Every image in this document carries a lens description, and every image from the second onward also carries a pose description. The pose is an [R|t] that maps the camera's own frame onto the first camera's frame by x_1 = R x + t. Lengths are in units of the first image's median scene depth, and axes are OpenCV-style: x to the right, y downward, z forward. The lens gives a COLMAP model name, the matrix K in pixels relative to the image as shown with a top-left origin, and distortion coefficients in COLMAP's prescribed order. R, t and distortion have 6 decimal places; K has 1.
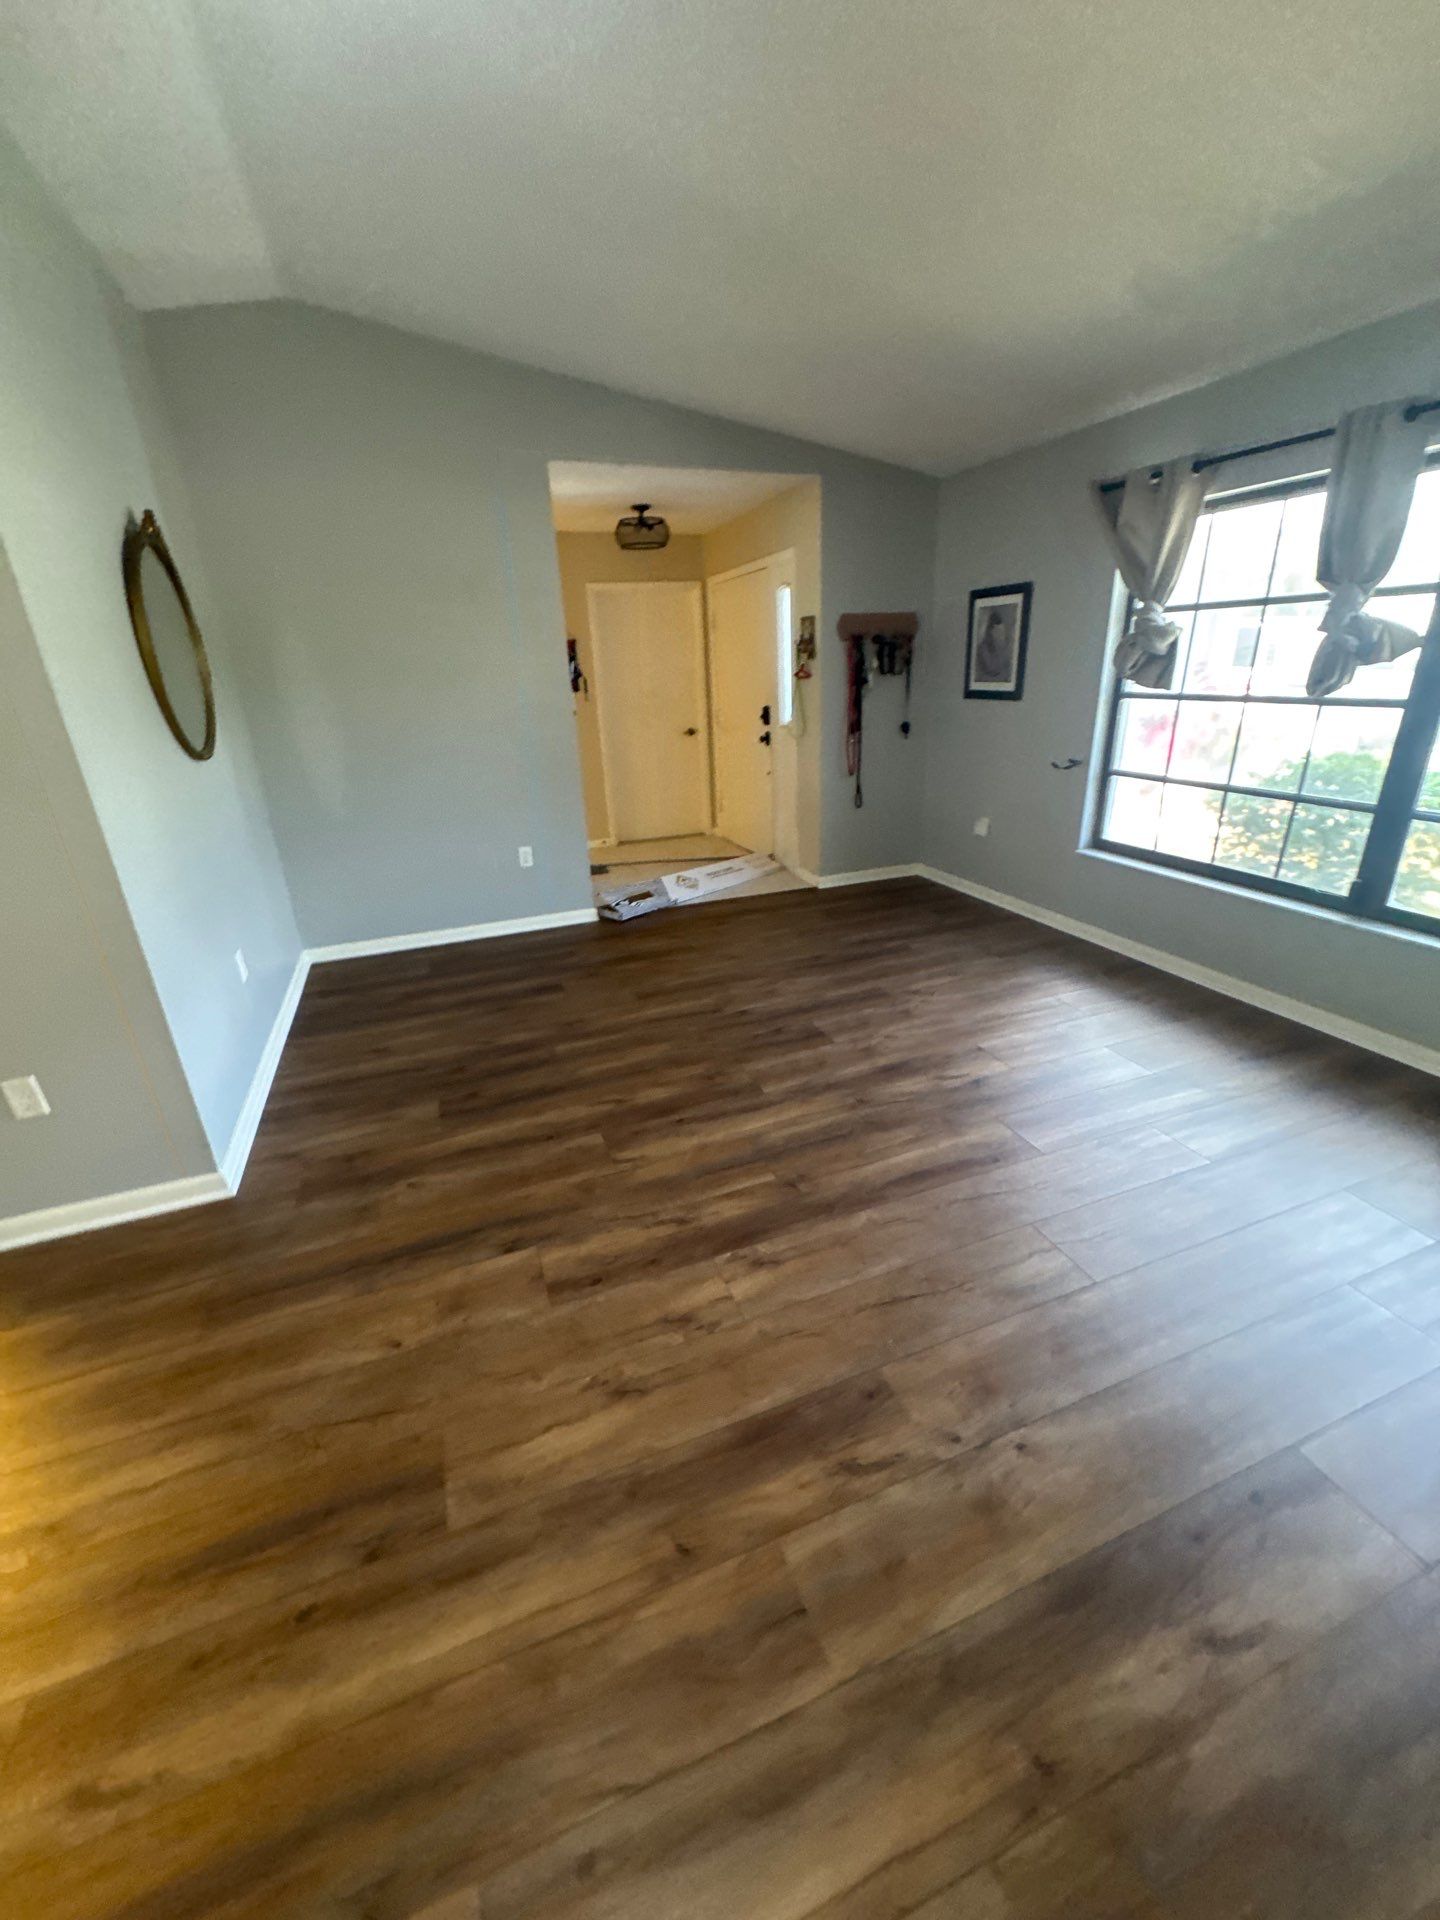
lens RADIAL K [[760.9, 0, 722.0], [0, 760.9, 963.8], [0, 0, 1]] dist [-0.001110, 0.000511]
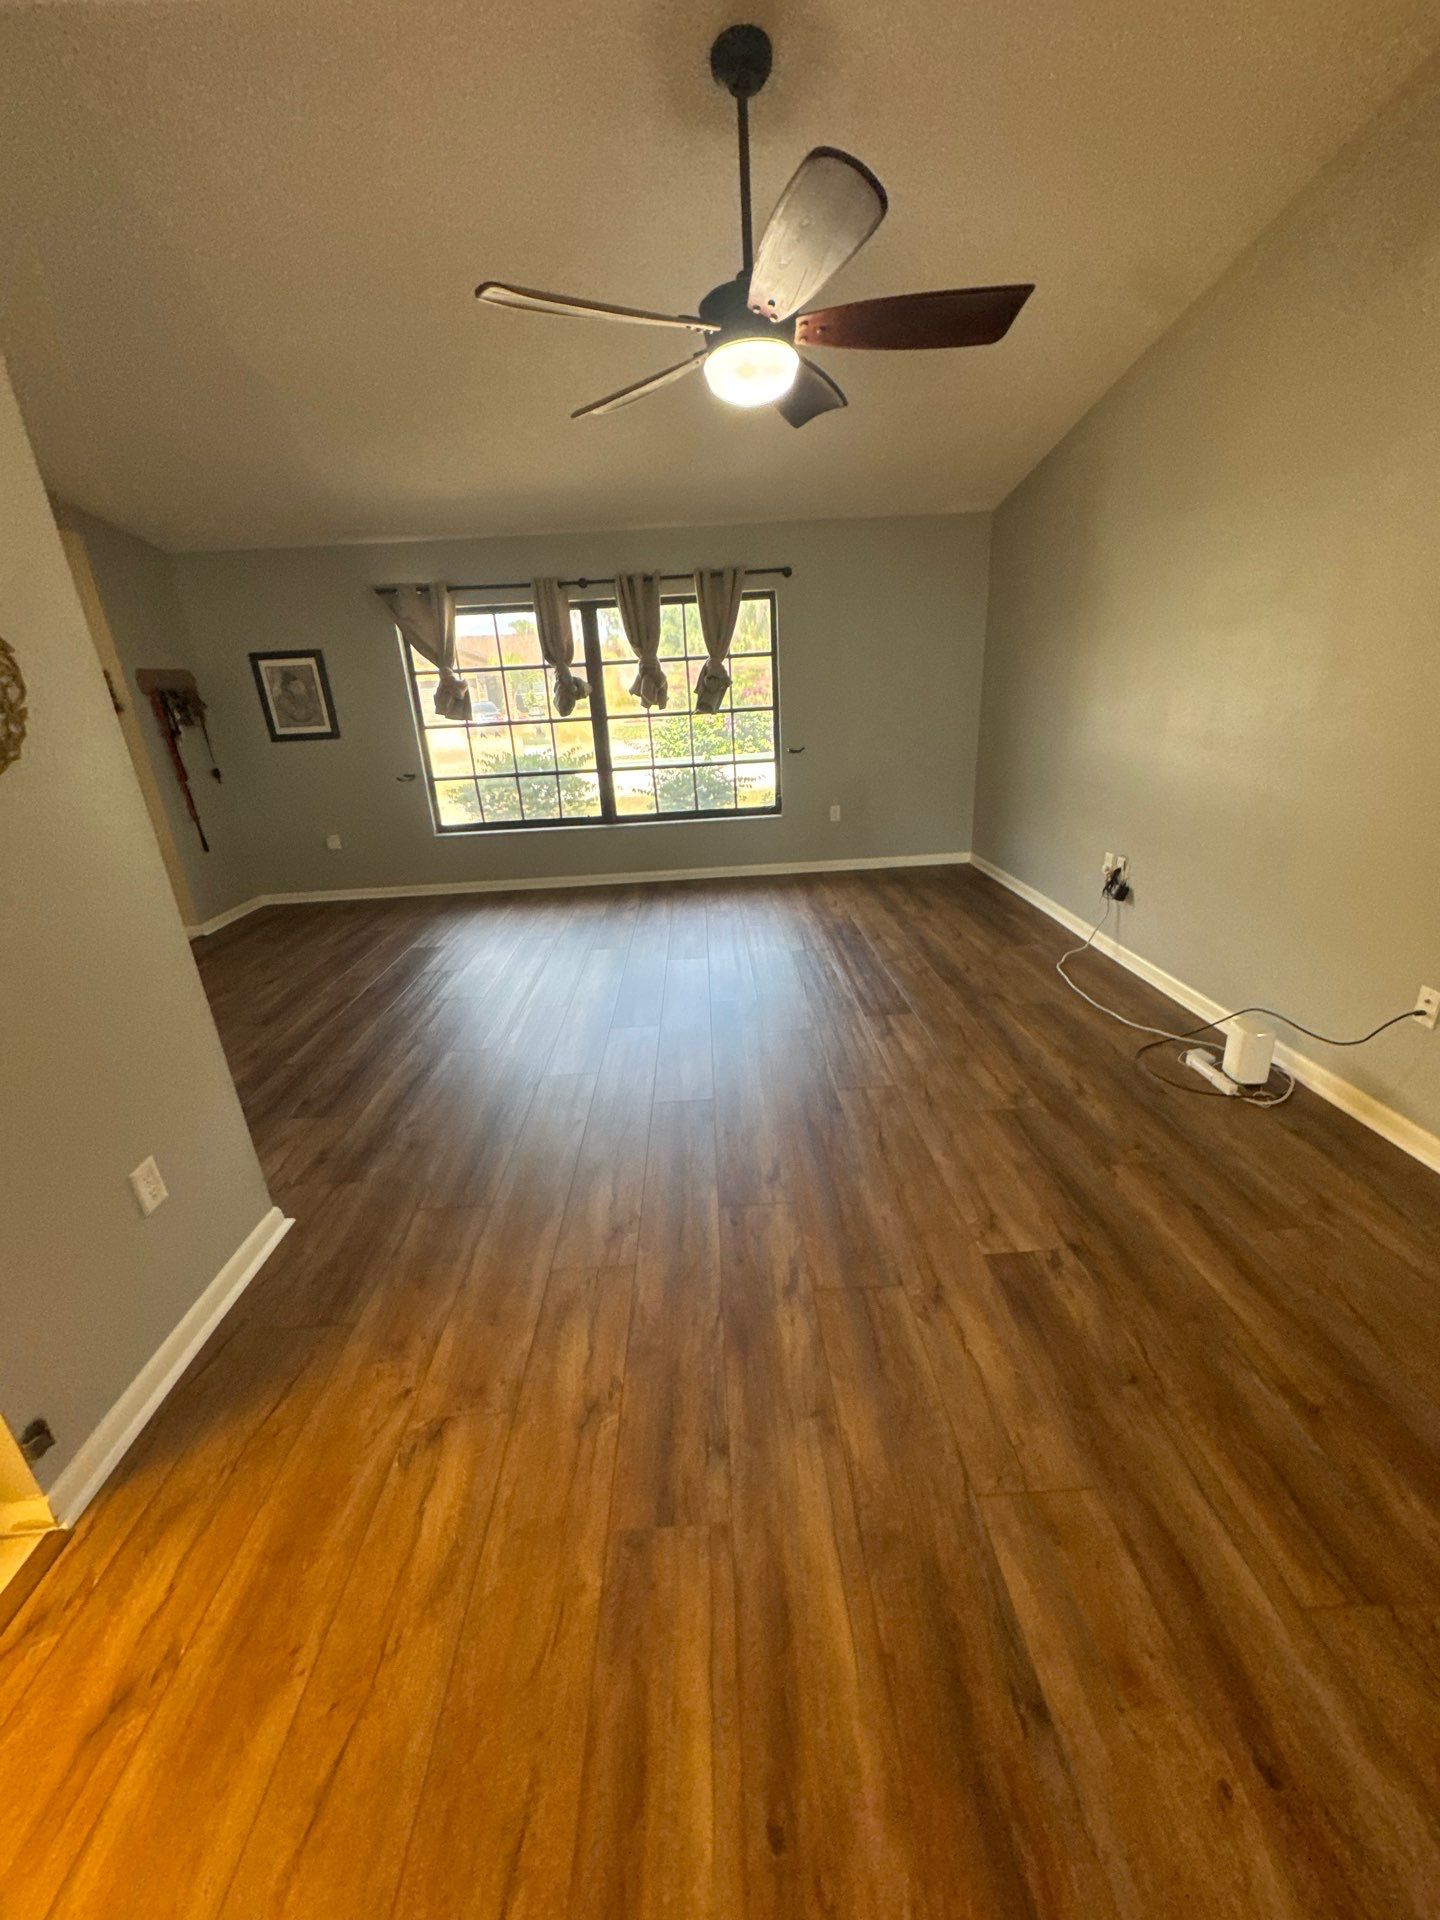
lens RADIAL K [[772.9, 0, 723.7], [0, 772.9, 964.9], [0, 0, 1]] dist [0.000075, 0.000118]
pose [[0.329336, -0.311071, 0.891500, -1.054716], [0.383823, 0.906749, 0.174601, 0.035748], [-0.862681, 0.284676, 0.418021, 0.000571]]
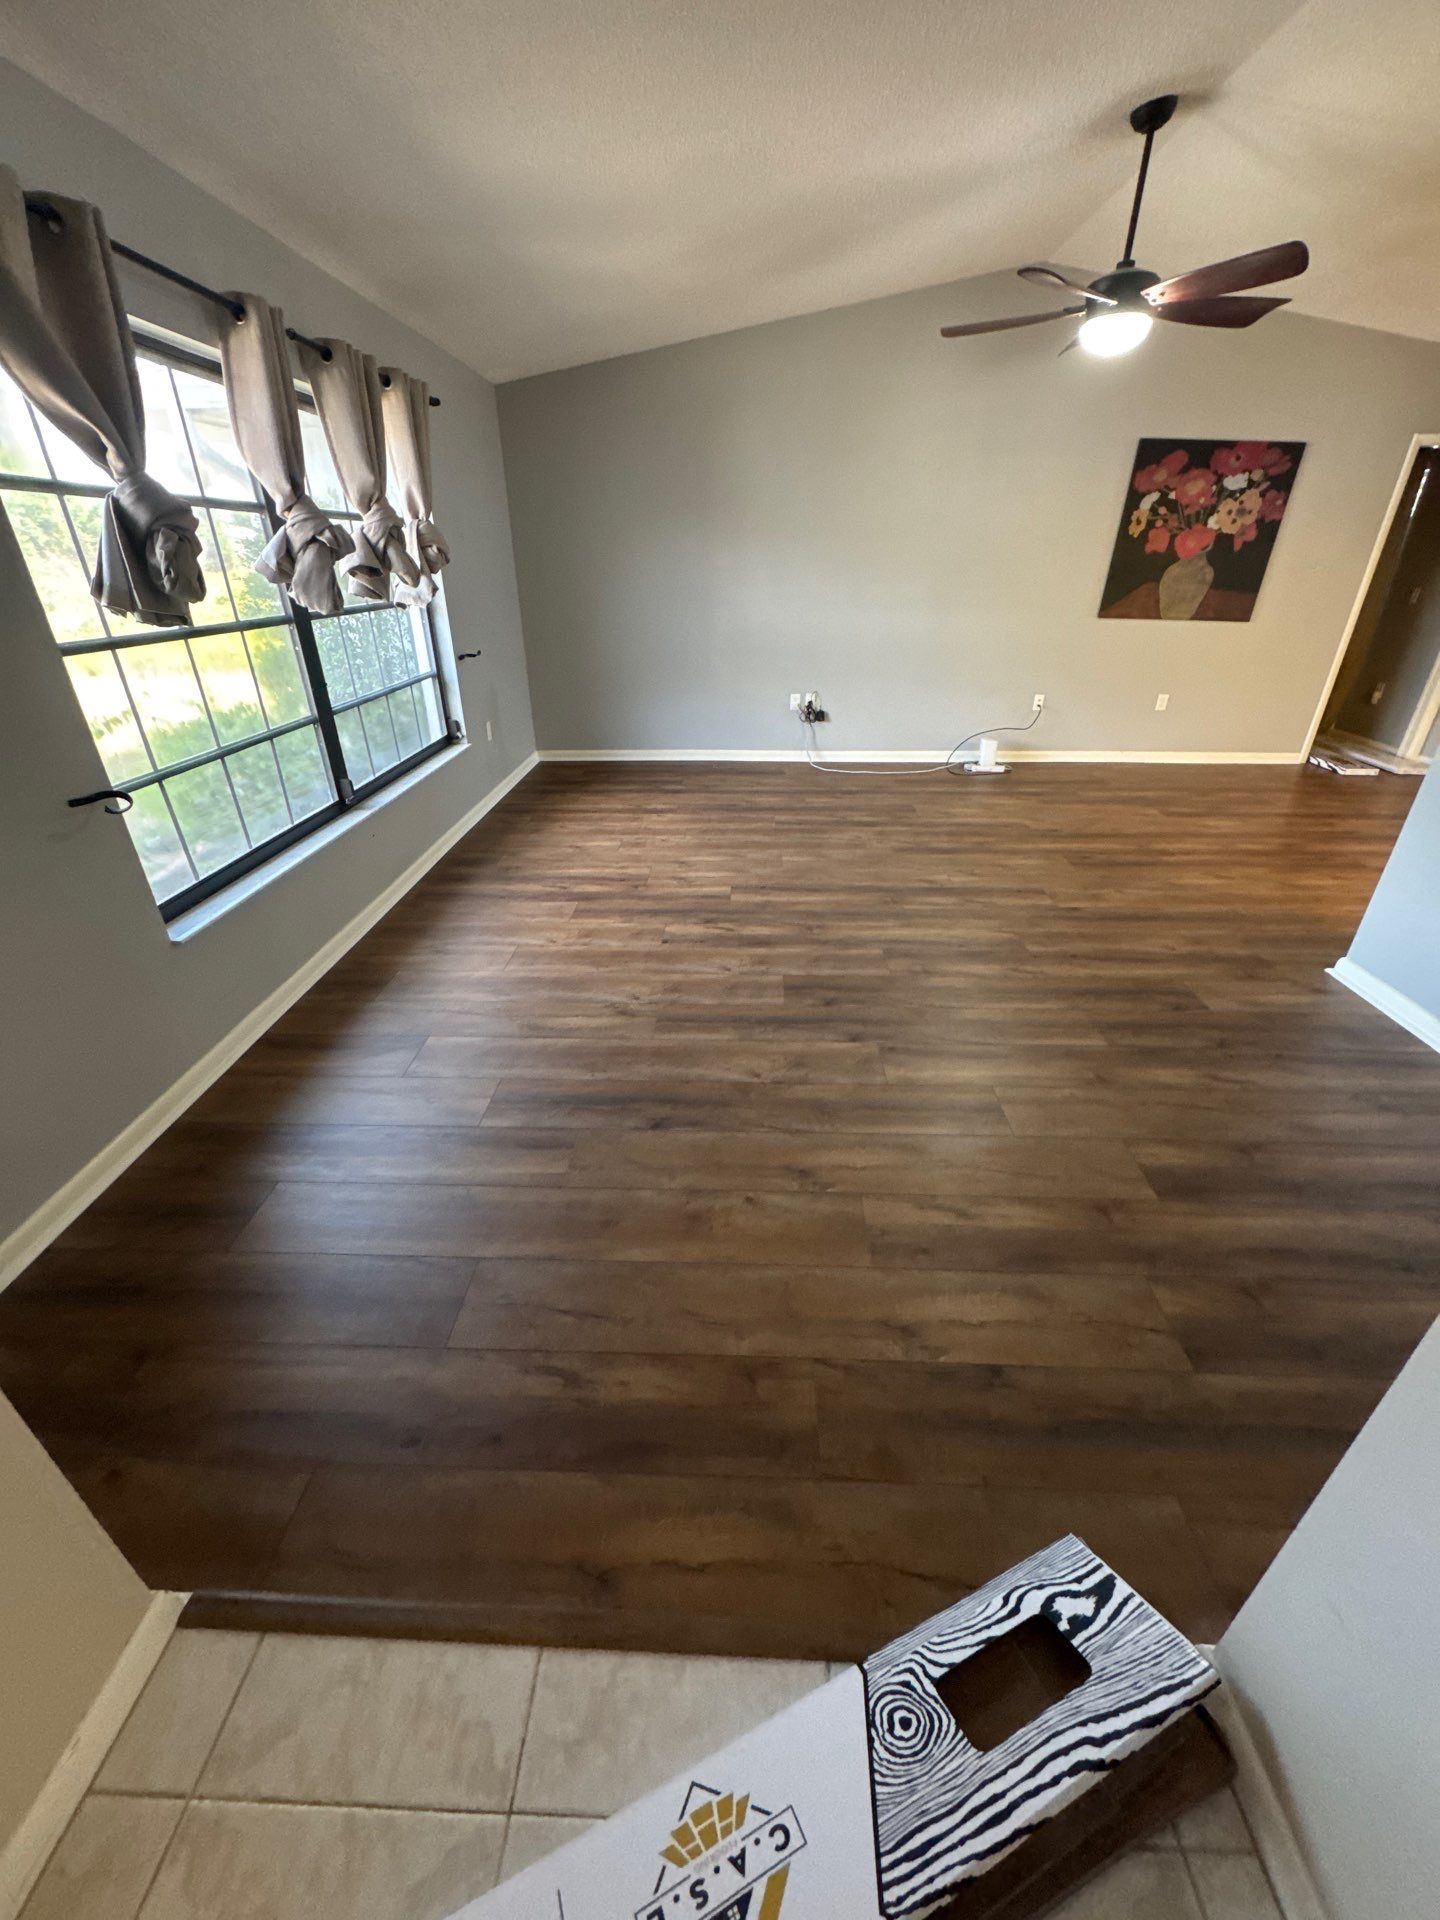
lens RADIAL K [[760.9, 0, 722.0], [0, 760.9, 963.8], [0, 0, 1]] dist [-0.001110, 0.000511]
pose [[-0.919843, -0.147546, 0.363482, -0.141344], [0.179965, 0.664598, 0.725205, -0.687647], [-0.348571, 0.732489, -0.584772, 1.765968]]
